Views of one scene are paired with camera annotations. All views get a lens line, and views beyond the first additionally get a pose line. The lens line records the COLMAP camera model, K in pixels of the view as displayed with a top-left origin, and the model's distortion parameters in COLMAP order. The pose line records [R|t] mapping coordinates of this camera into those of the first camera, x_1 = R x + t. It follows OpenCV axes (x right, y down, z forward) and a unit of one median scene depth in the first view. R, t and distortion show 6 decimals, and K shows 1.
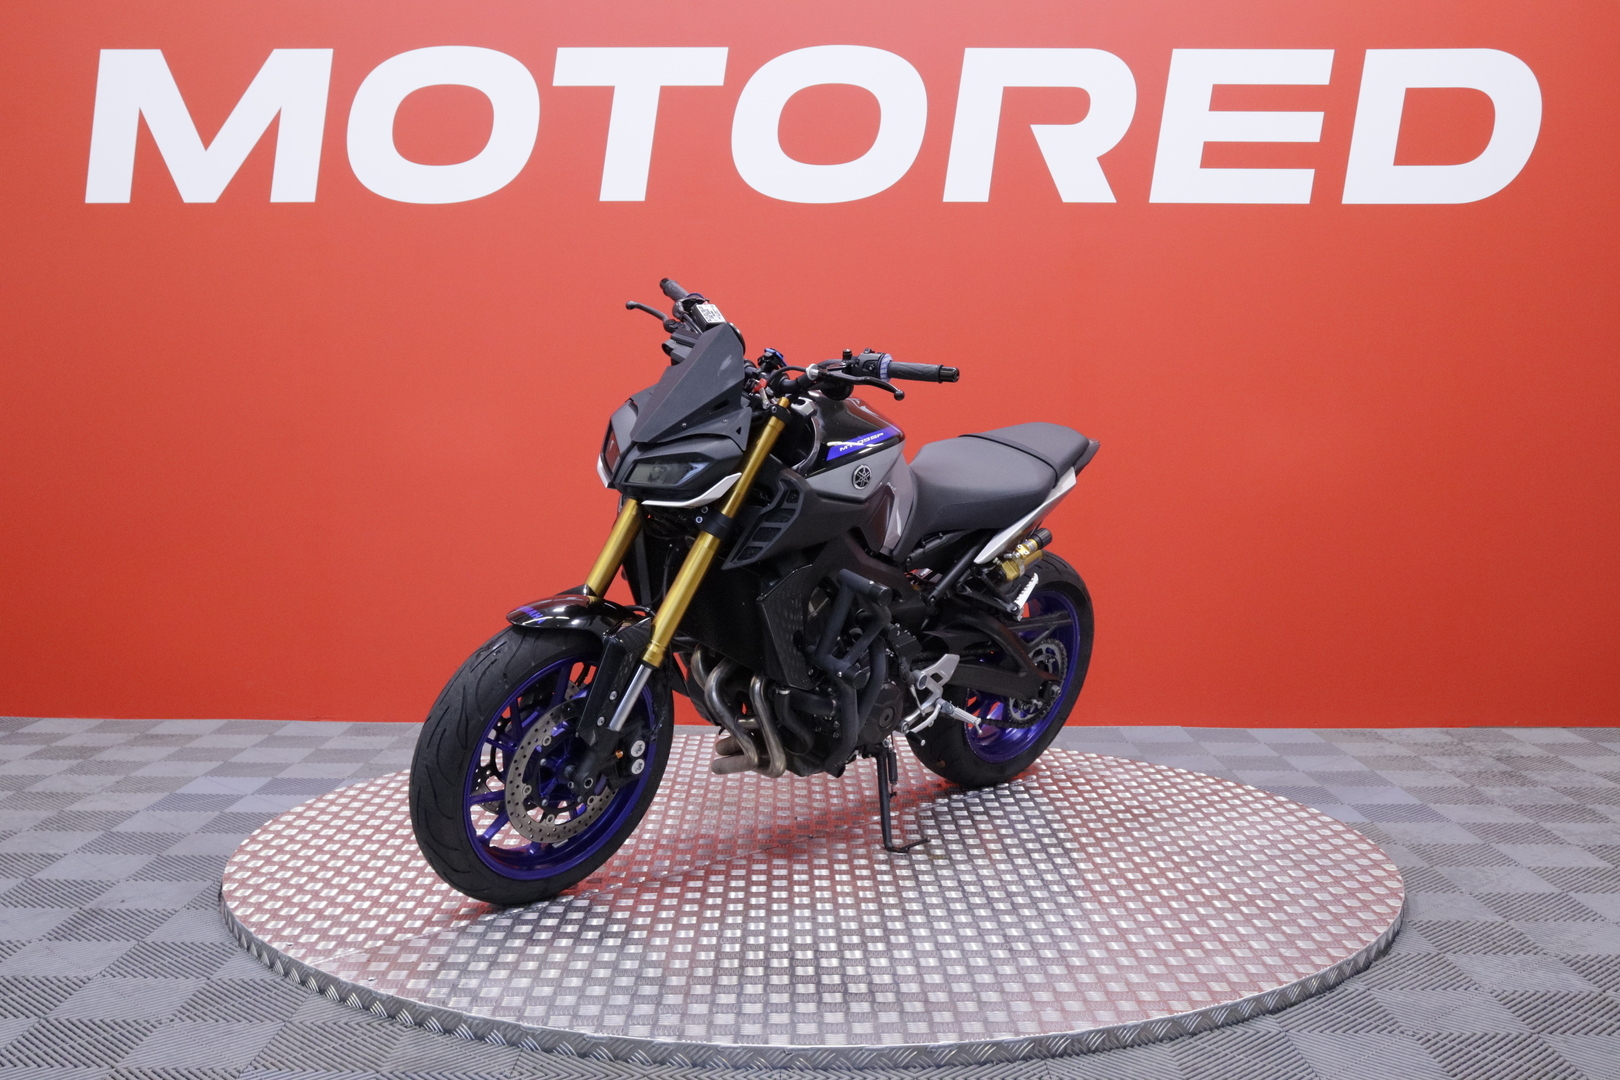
lens RADIAL K [[1849.5, 0, 807.1], [0, 1849.5, 608.8], [0, 0, 1]] dist [-0.034983, -0.013988]
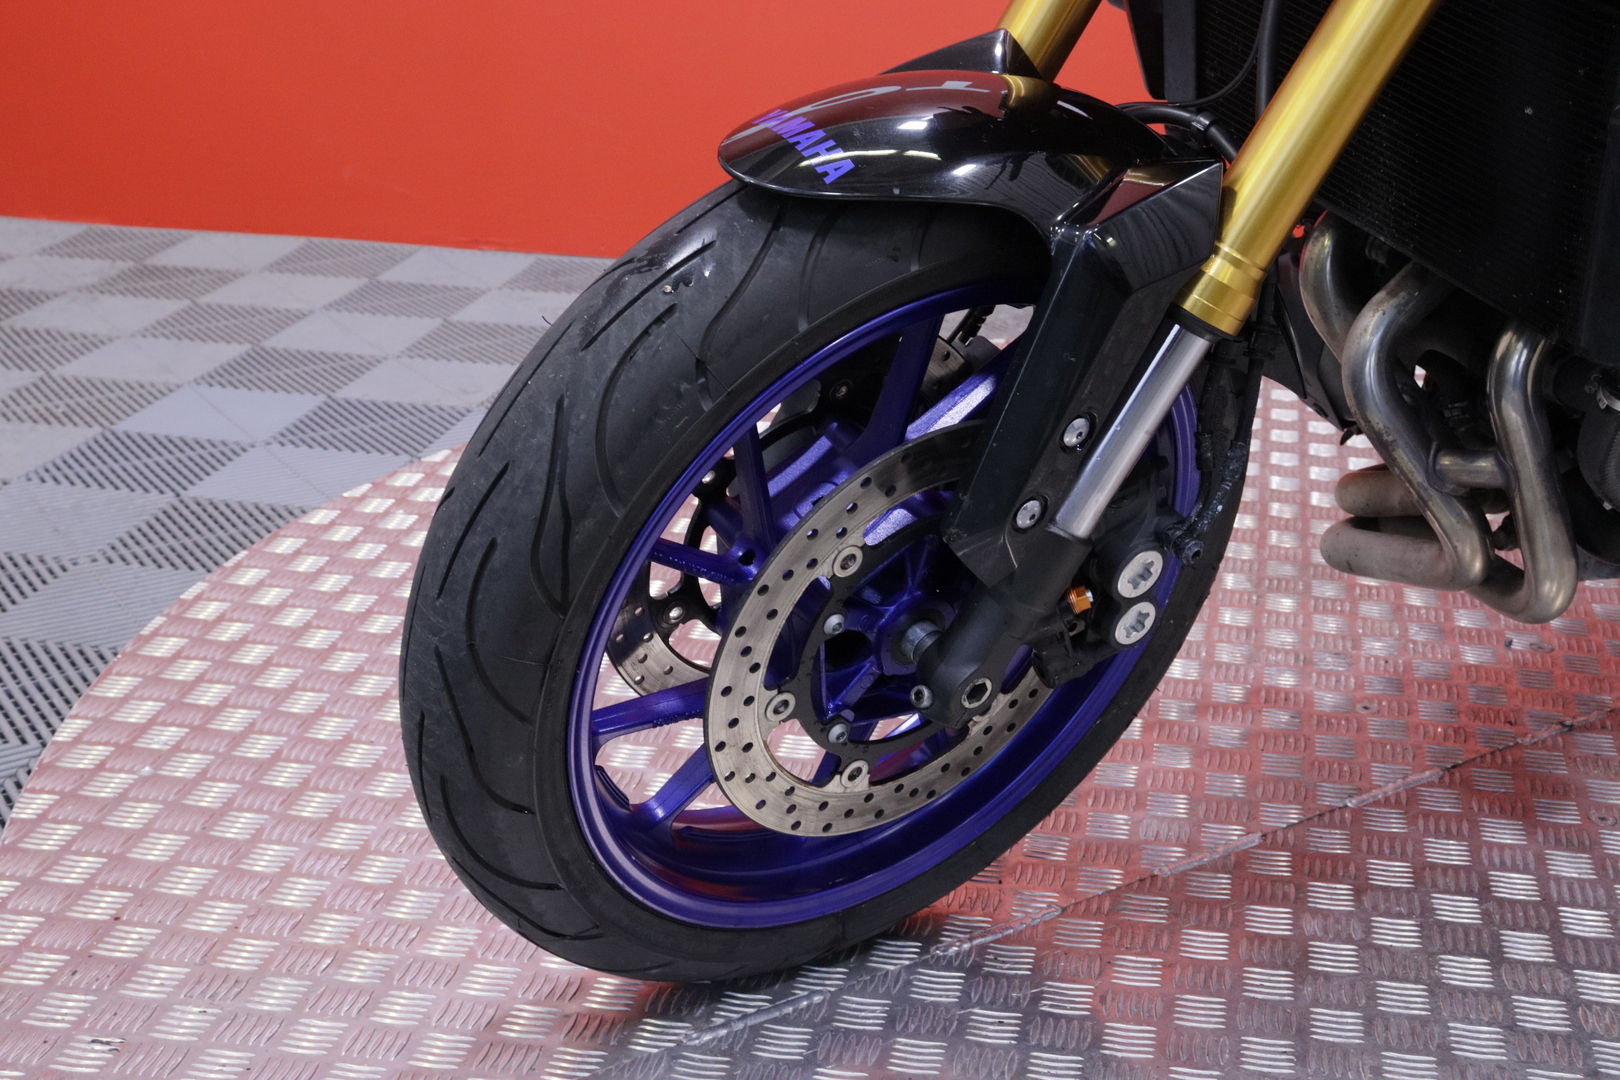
lens RADIAL K [[2366.3, 0, 780.8], [0, 2366.3, 539.6], [0, 0, 1]] dist [-0.005172, 0.693288]
pose [[0.978246, 0.073035, -0.194168, -0.073819], [-0.028614, 0.974535, 0.222401, -0.017901], [0.205466, -0.212007, 0.955425, 0.606286]]
